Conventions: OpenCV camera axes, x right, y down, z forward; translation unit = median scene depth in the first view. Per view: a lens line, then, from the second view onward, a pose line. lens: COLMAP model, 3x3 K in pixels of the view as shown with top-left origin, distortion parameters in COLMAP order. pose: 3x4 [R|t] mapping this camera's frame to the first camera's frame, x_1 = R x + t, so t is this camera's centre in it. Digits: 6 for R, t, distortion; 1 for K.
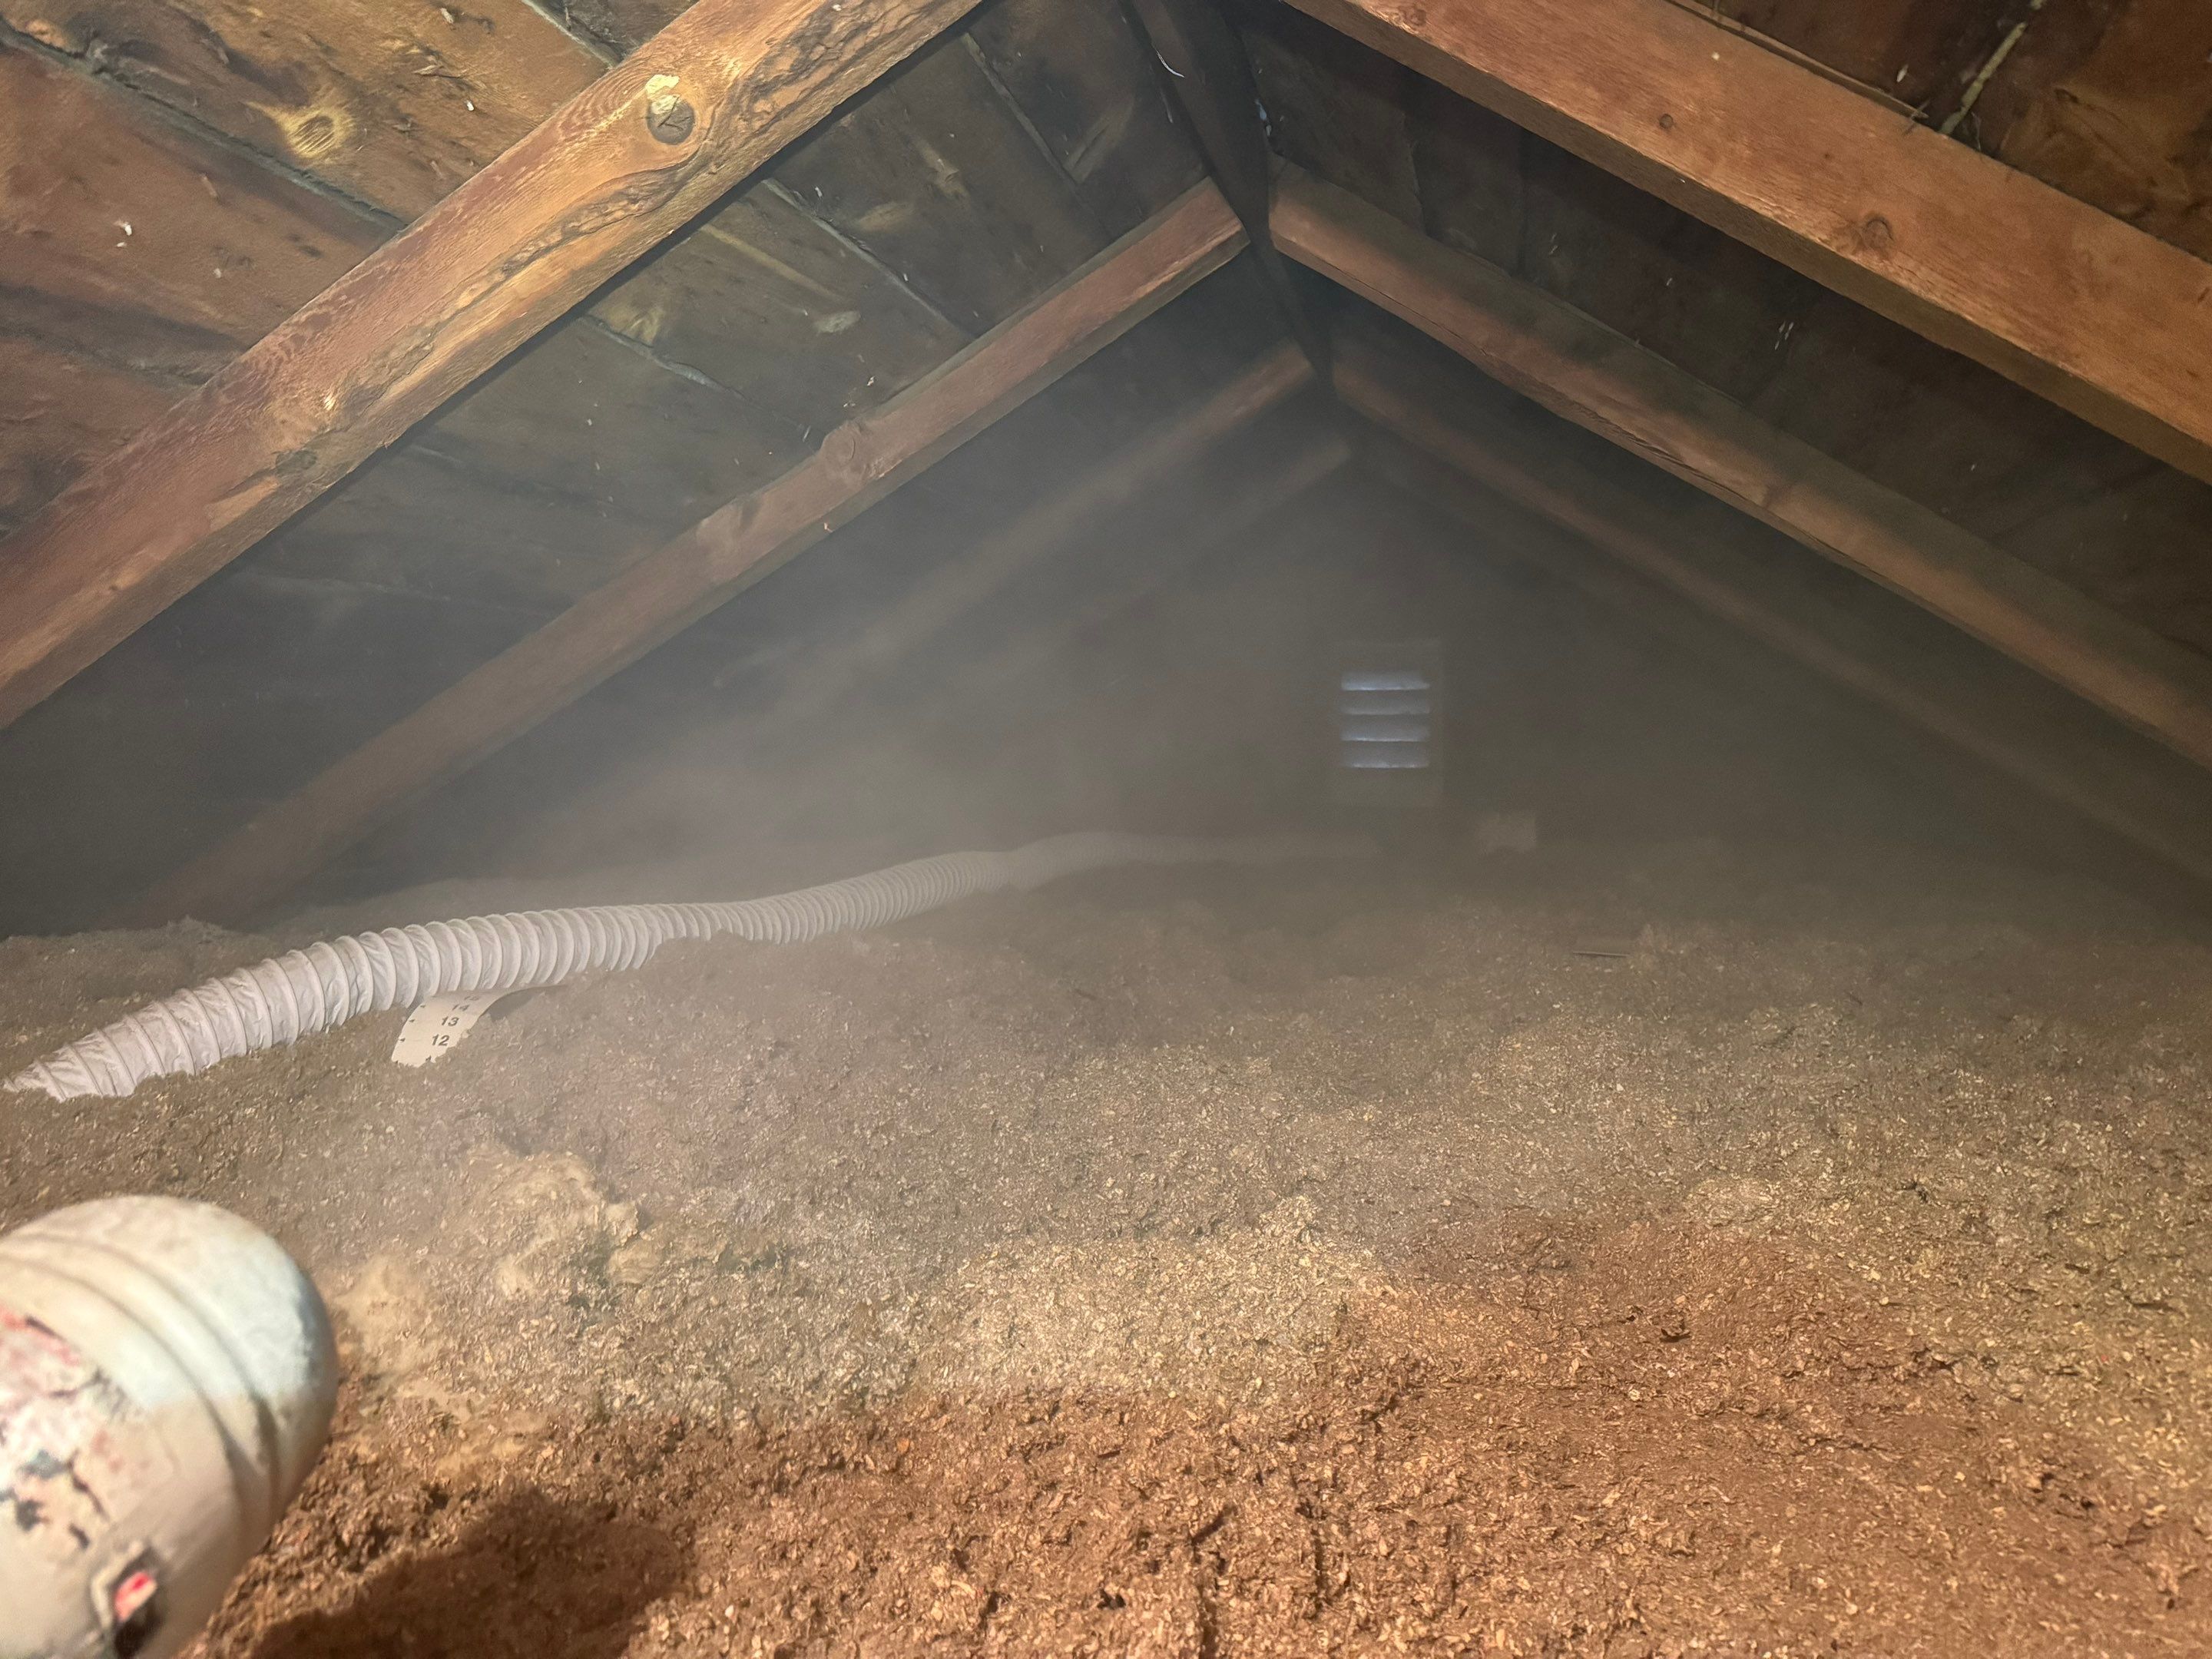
lens RADIAL K [[1566.8, 0, 1099.1], [0, 1566.8, 811.6], [0, 0, 1]] dist [0.023057, -0.027679]
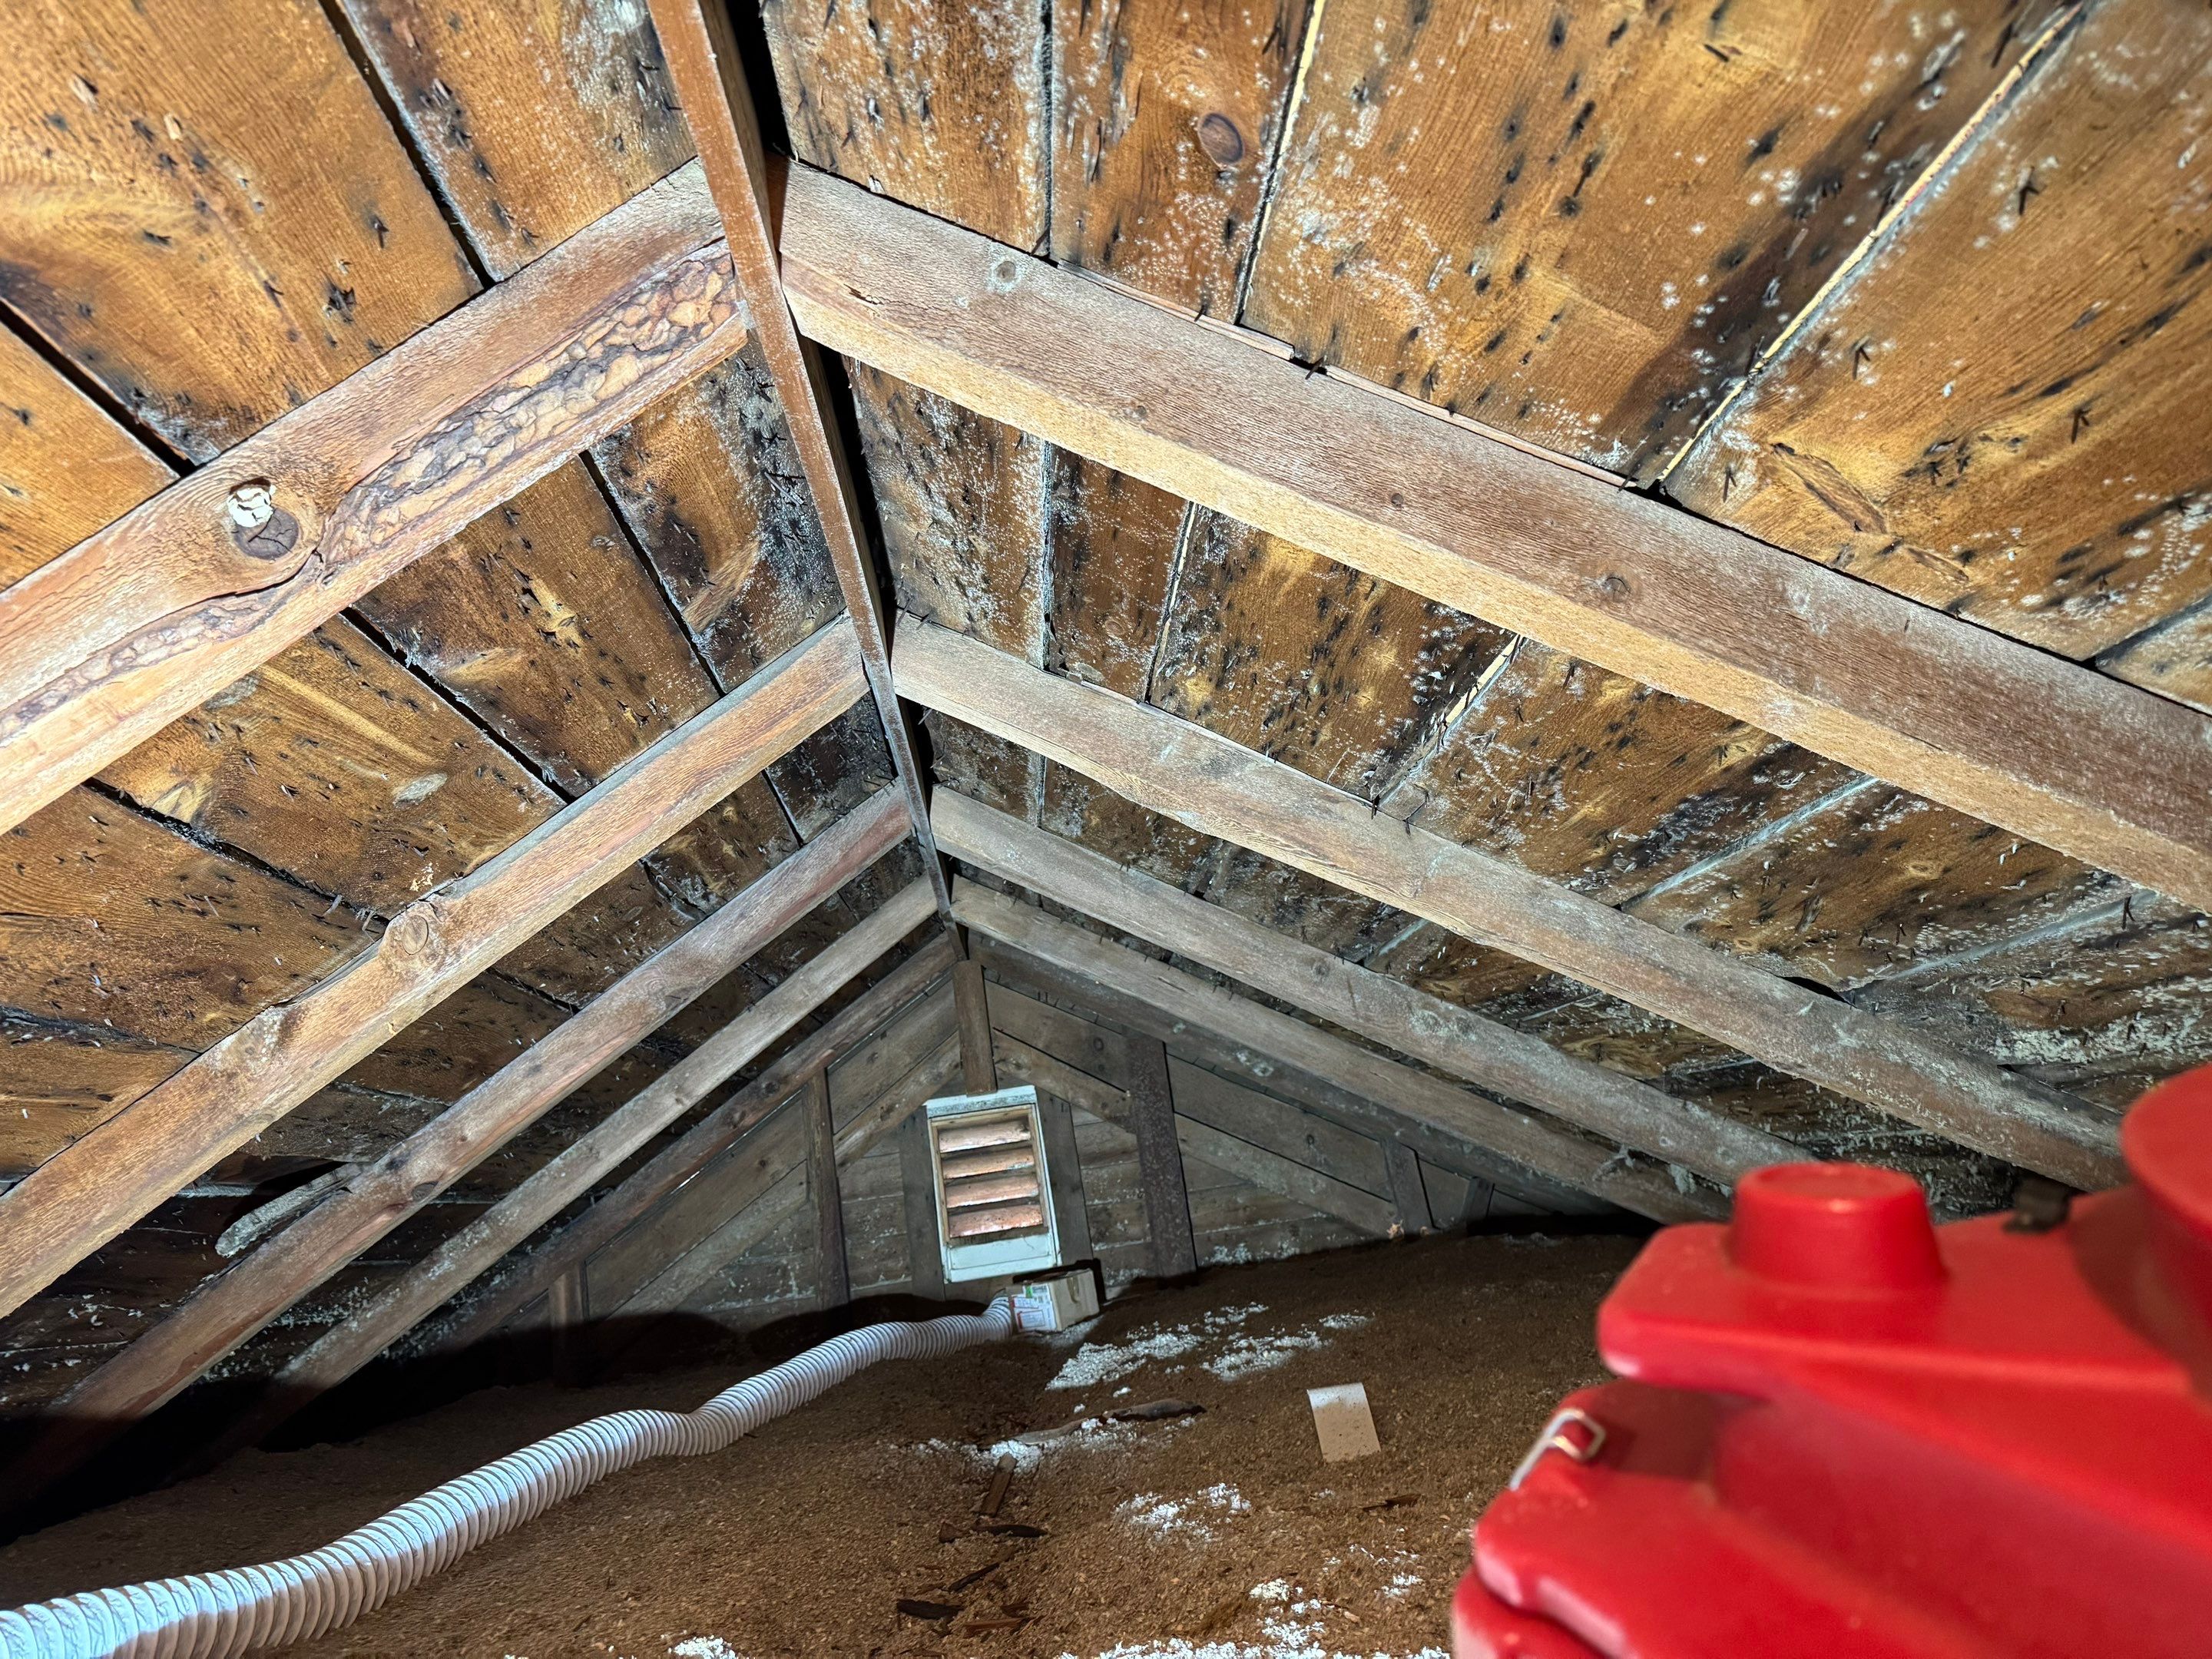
lens RADIAL K [[1569.9, 0, 1096.6], [0, 1569.9, 810.8], [0, 0, 1]] dist [0.011172, -0.012757]
pose [[0.946709, -0.071302, 0.314099, -0.128783], [0.162252, 0.947992, -0.273836, -0.004398], [-0.278239, 0.310206, 0.909041, 0.172369]]
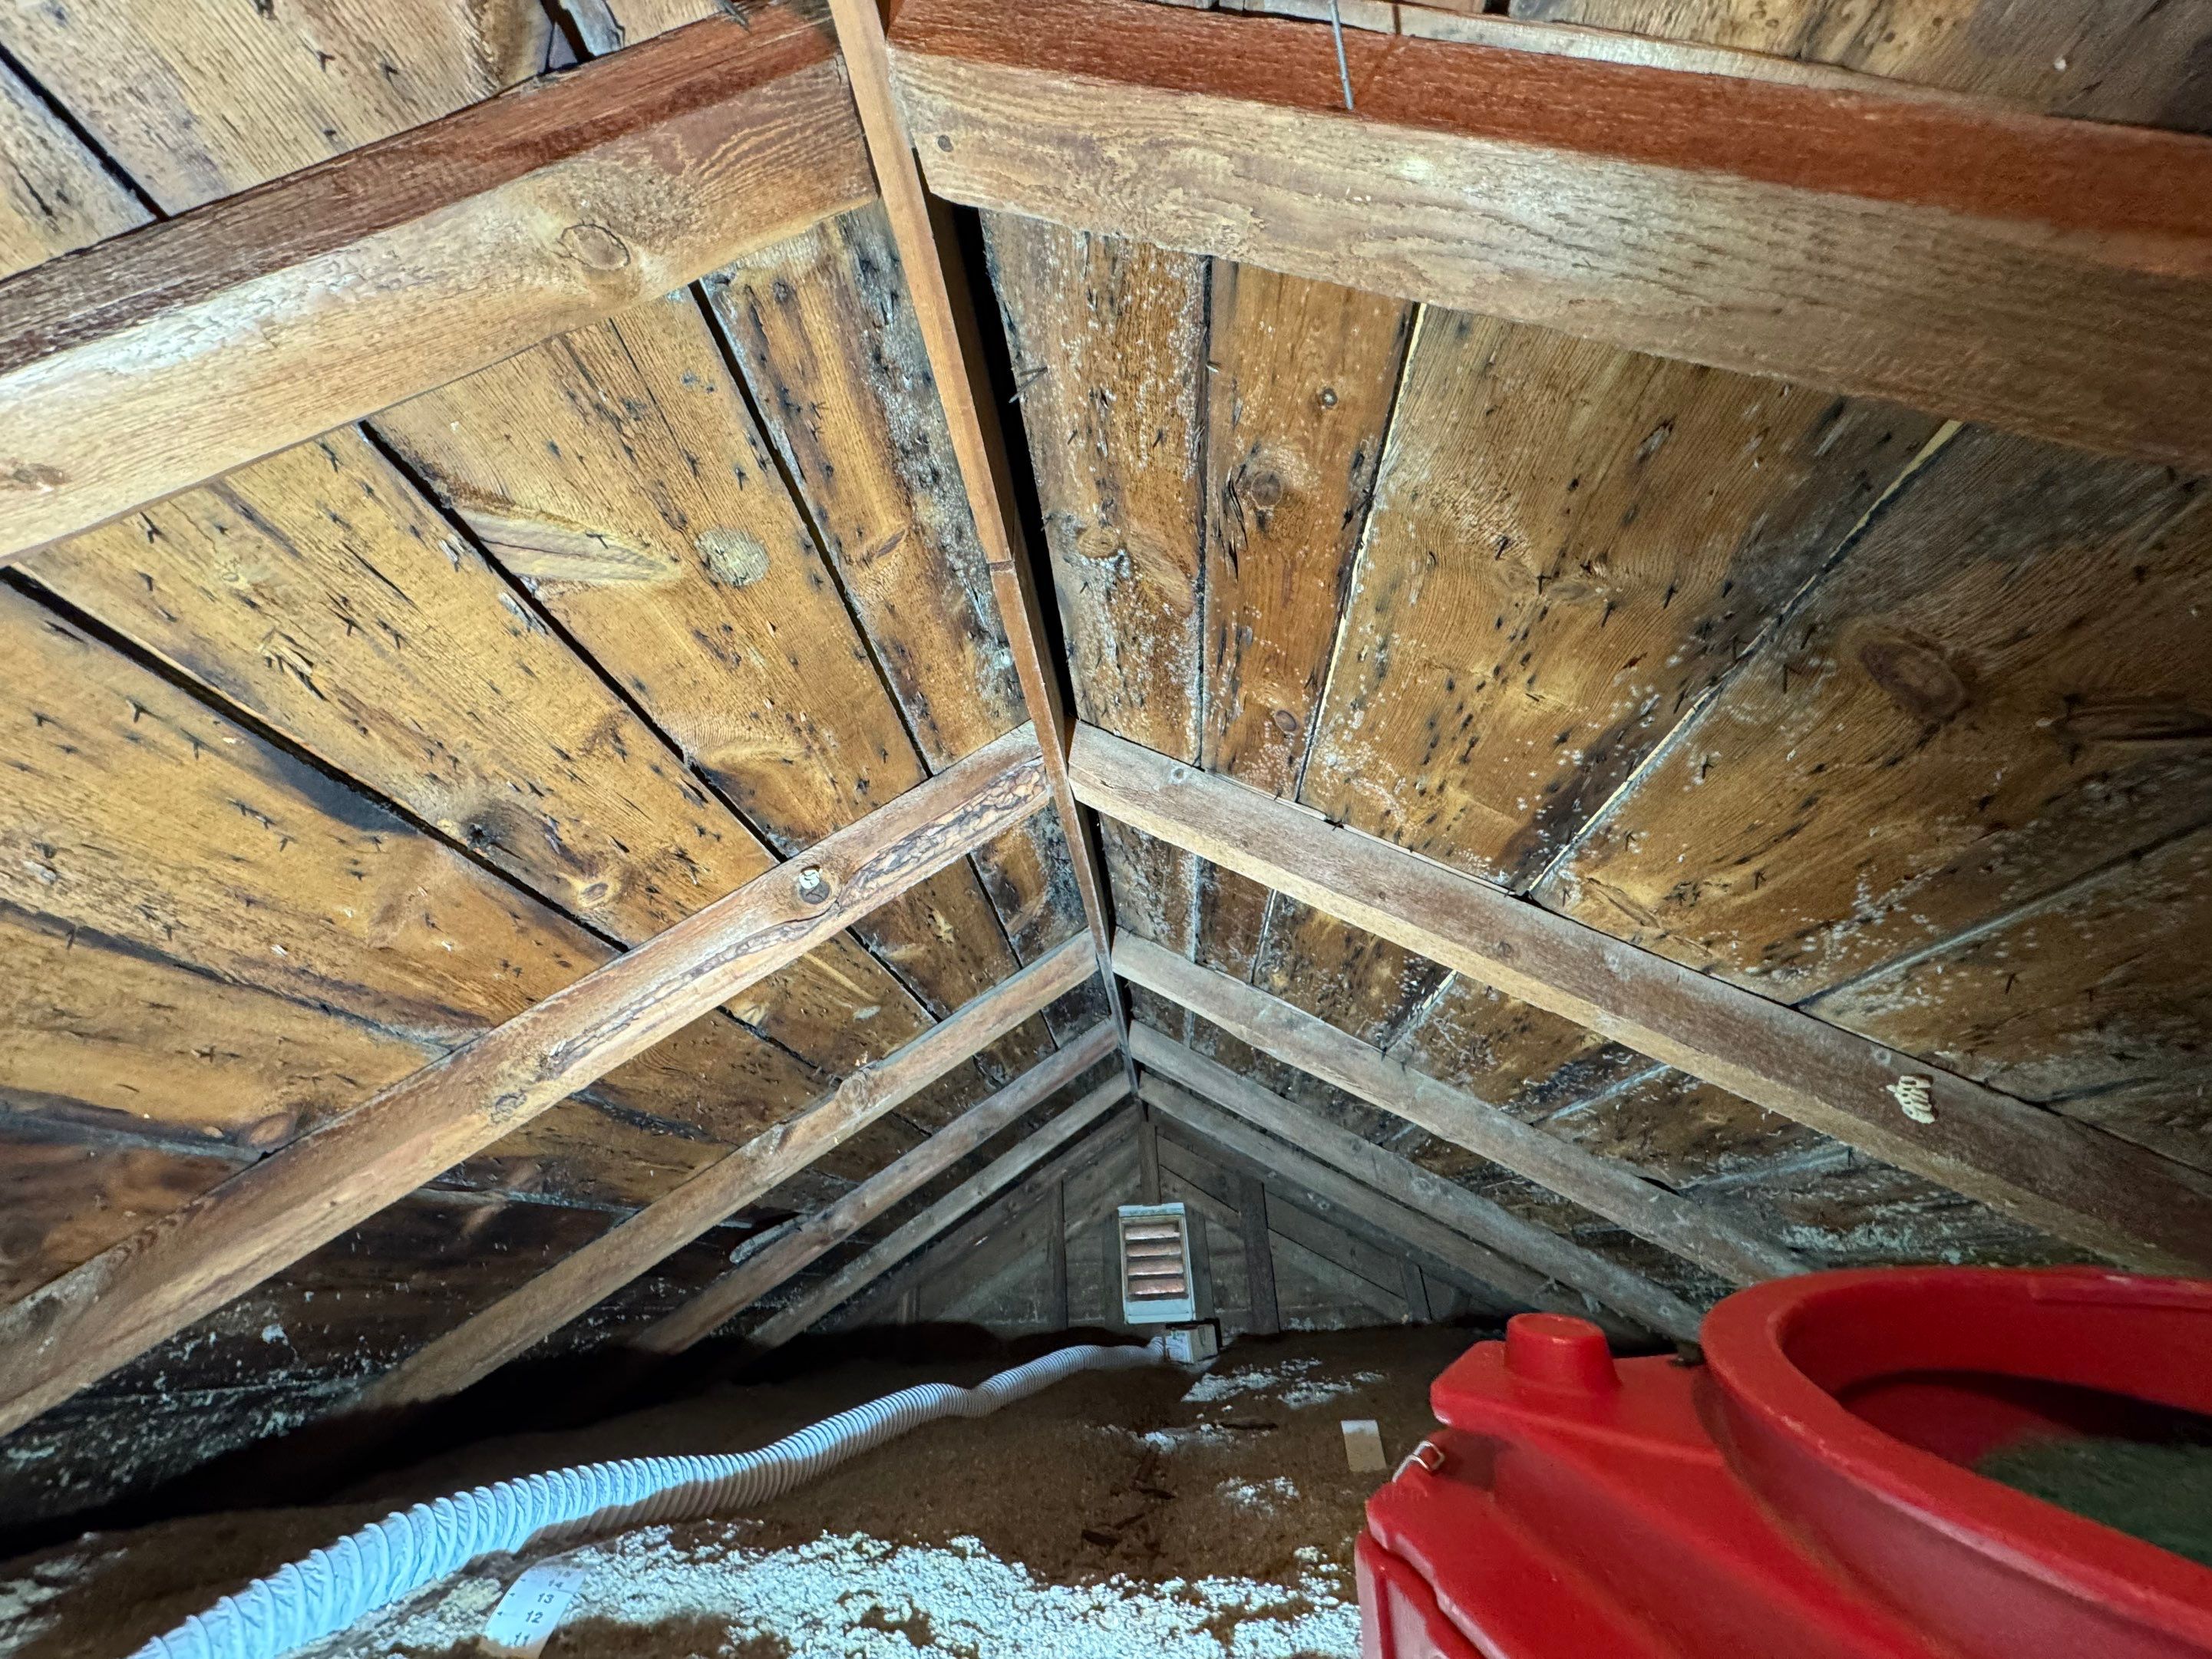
lens RADIAL K [[881.6, 0, 1105.1], [0, 881.6, 829.0], [0, 0, 1]] dist [0.000423, 0.000003]
pose [[0.983391, 0.027784, 0.179362, -0.135245], [0.065145, 0.868336, -0.491680, -0.006469], [-0.169408, 0.495198, 0.852103, 0.095624]]
